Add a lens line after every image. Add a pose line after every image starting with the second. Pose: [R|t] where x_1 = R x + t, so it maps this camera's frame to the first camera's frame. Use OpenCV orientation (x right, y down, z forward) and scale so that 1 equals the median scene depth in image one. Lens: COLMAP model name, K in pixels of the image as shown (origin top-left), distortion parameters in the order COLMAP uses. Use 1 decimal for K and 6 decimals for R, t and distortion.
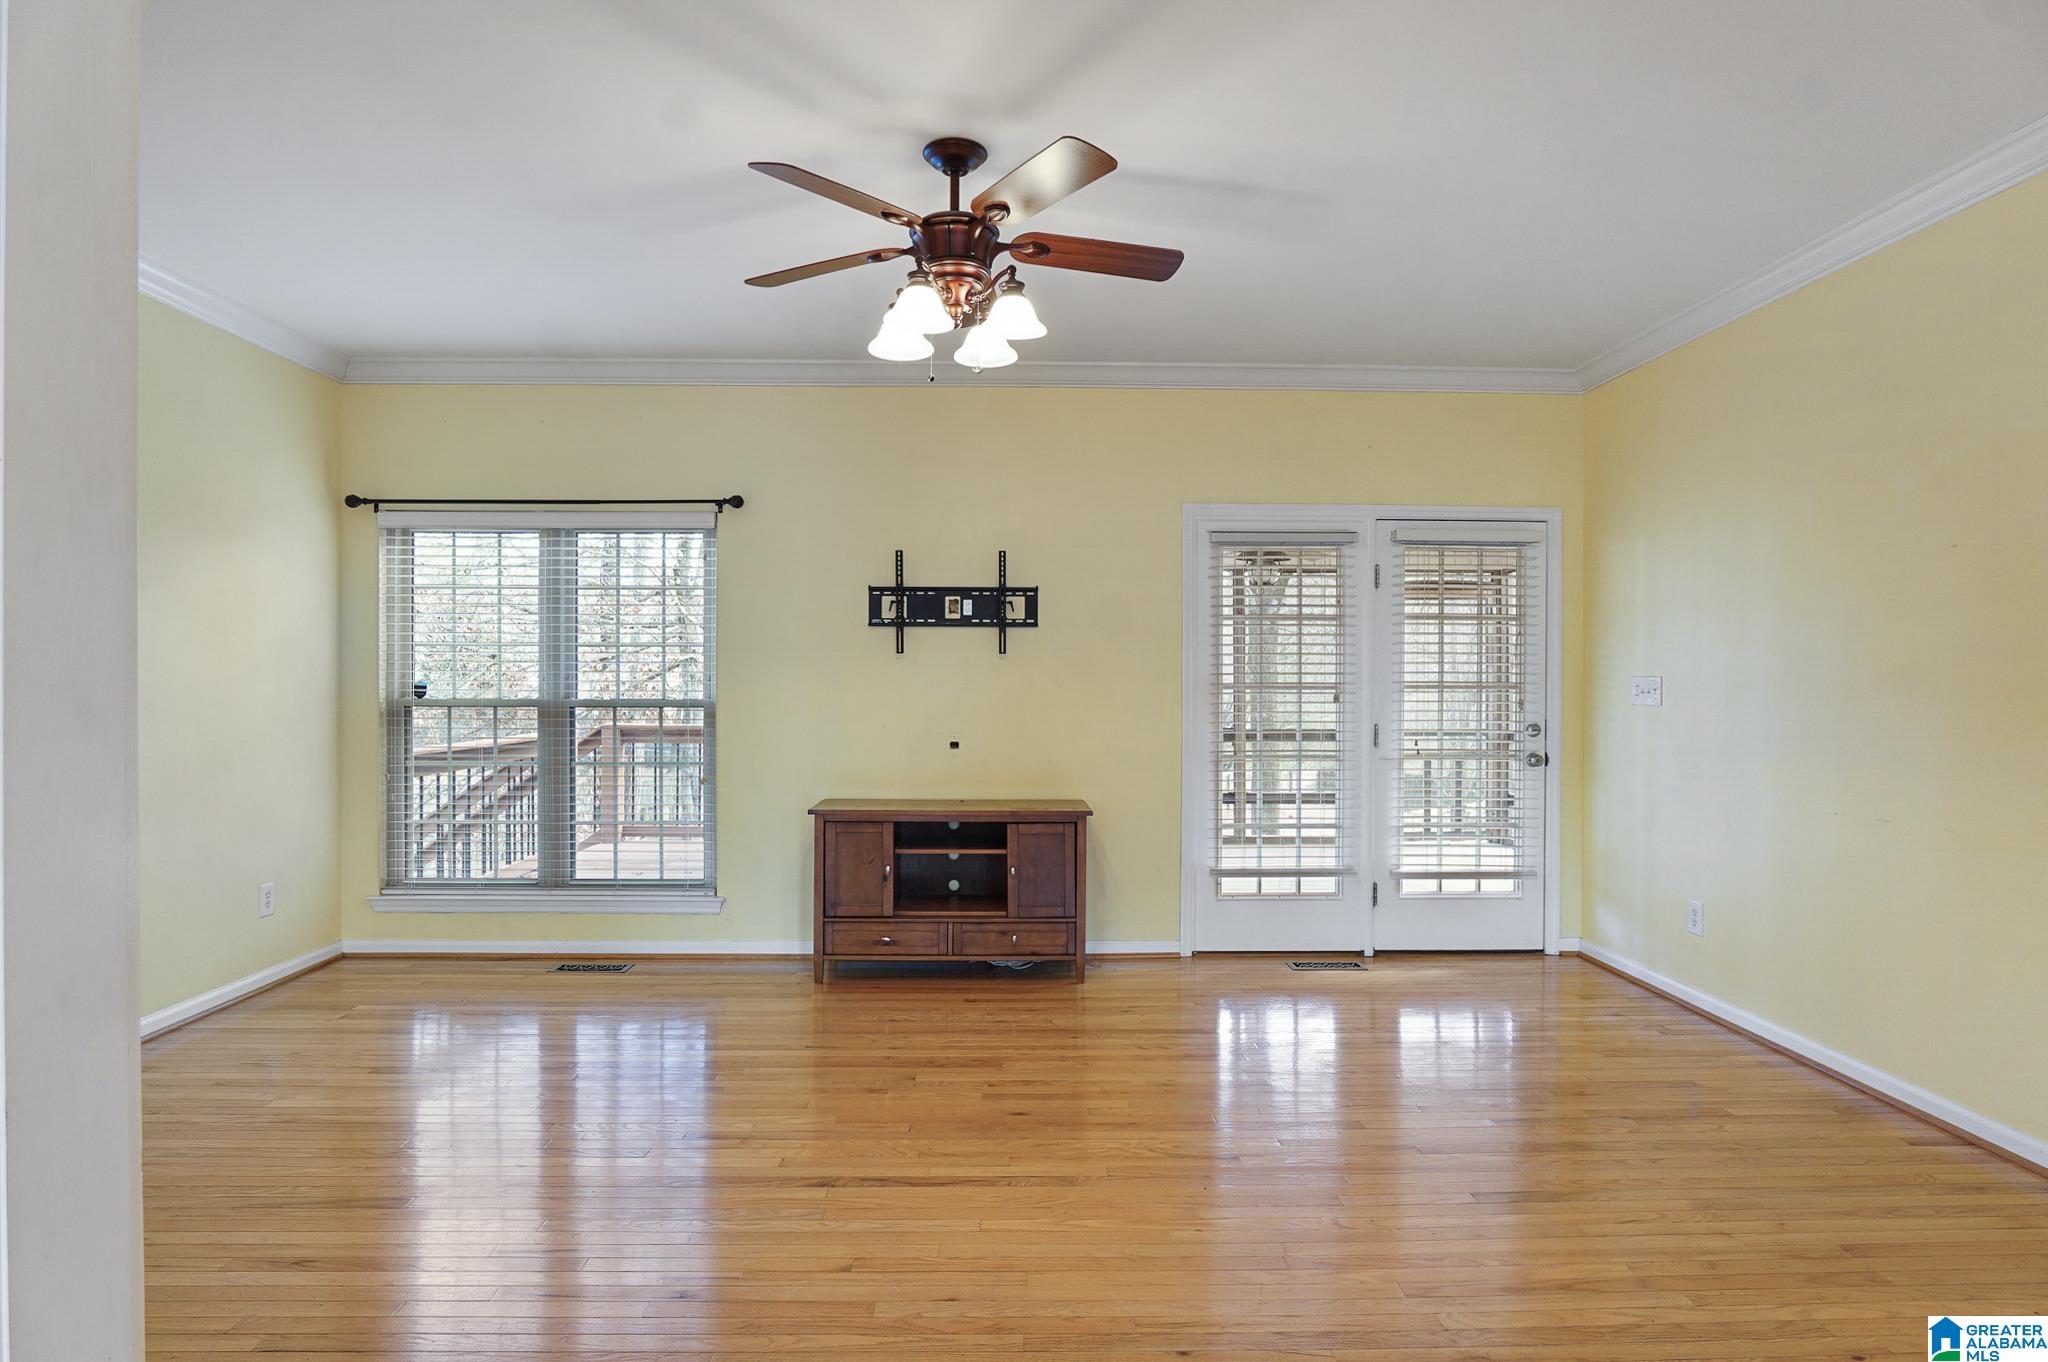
lens RADIAL K [[1096.3, 0, 1023.0], [0, 1096.3, 690.9], [0, 0, 1]] dist [-0.023702, -0.000453]
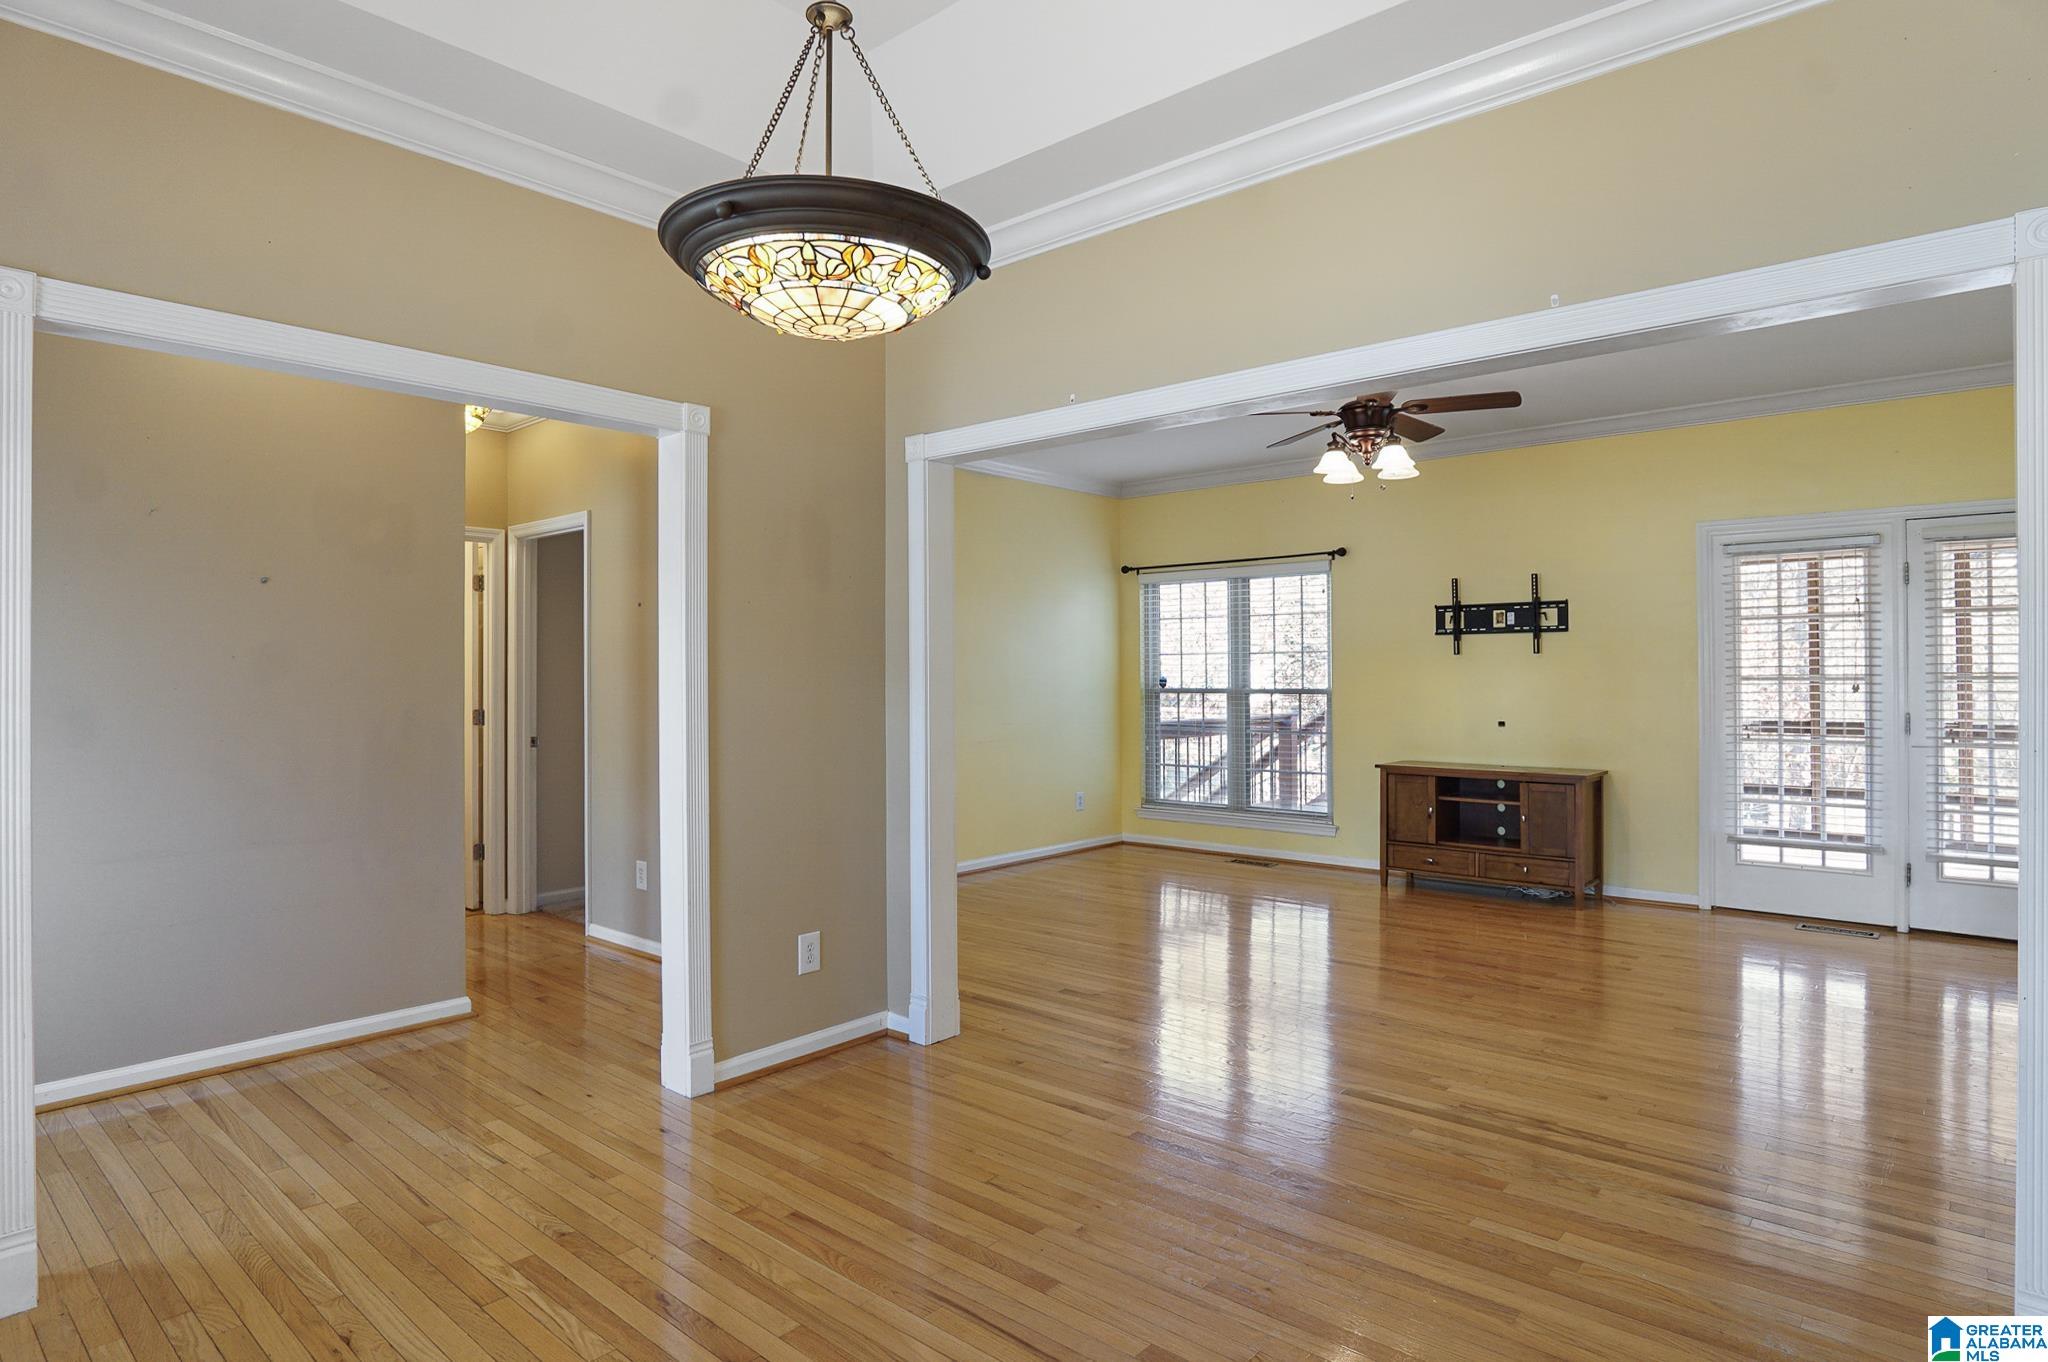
lens RADIAL K [[1103.8, 0, 1007.3], [0, 1103.8, 667.1], [0, 0, 1]] dist [-0.035865, 0.009080]
pose [[0.733504, -0.010006, -0.679612, 0.396276], [-0.006191, 0.999752, -0.021403, 0.013705], [0.679657, 0.019907, 0.733259, -0.364299]]
